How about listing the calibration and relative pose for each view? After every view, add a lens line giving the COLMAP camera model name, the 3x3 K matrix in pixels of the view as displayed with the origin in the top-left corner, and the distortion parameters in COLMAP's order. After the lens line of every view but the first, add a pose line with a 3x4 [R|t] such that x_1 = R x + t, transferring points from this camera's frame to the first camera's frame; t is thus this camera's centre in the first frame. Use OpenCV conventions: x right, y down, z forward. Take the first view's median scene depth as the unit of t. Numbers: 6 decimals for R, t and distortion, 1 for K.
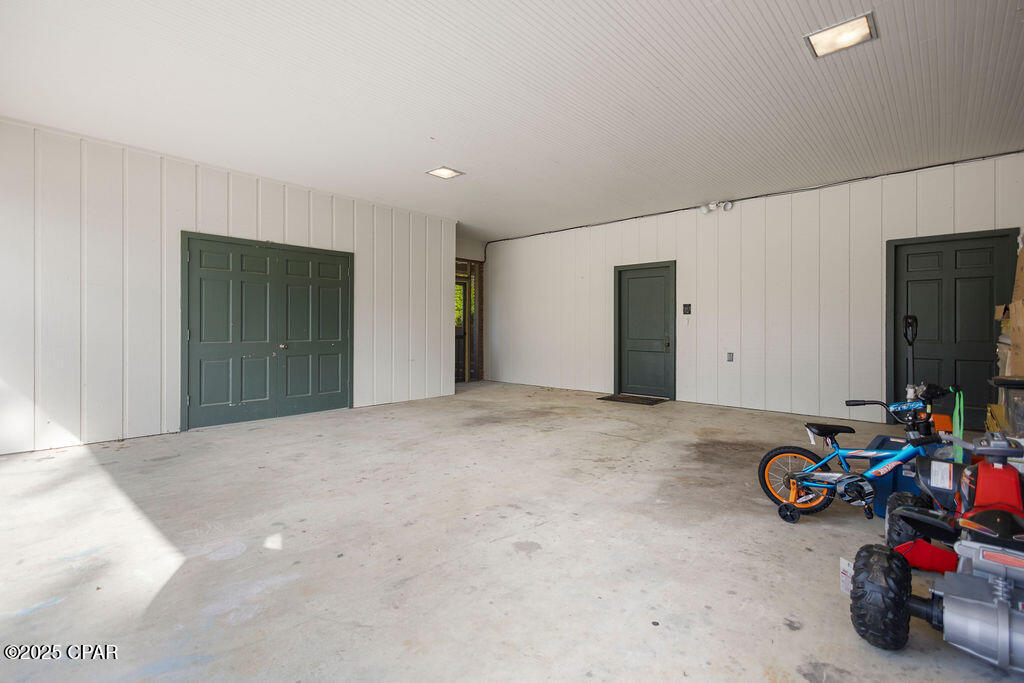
lens RADIAL K [[485.0, 0, 511.0], [0, 485.0, 331.4], [0, 0, 1]] dist [0.011359, -0.000627]
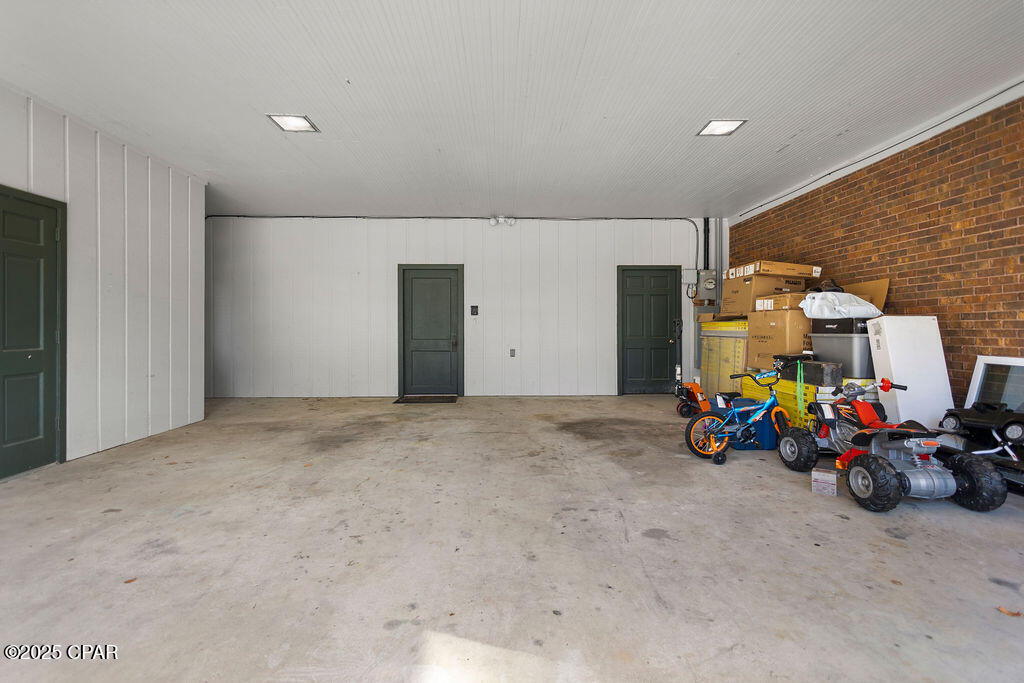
lens RADIAL K [[485.0, 0, 511.0], [0, 485.0, 331.4], [0, 0, 1]] dist [0.011359, -0.000627]
pose [[0.708806, -0.005579, 0.705382, -0.369651], [0.007562, 0.999971, 0.000311, 0.001318], [-0.705363, 0.005113, 0.708827, 0.189374]]
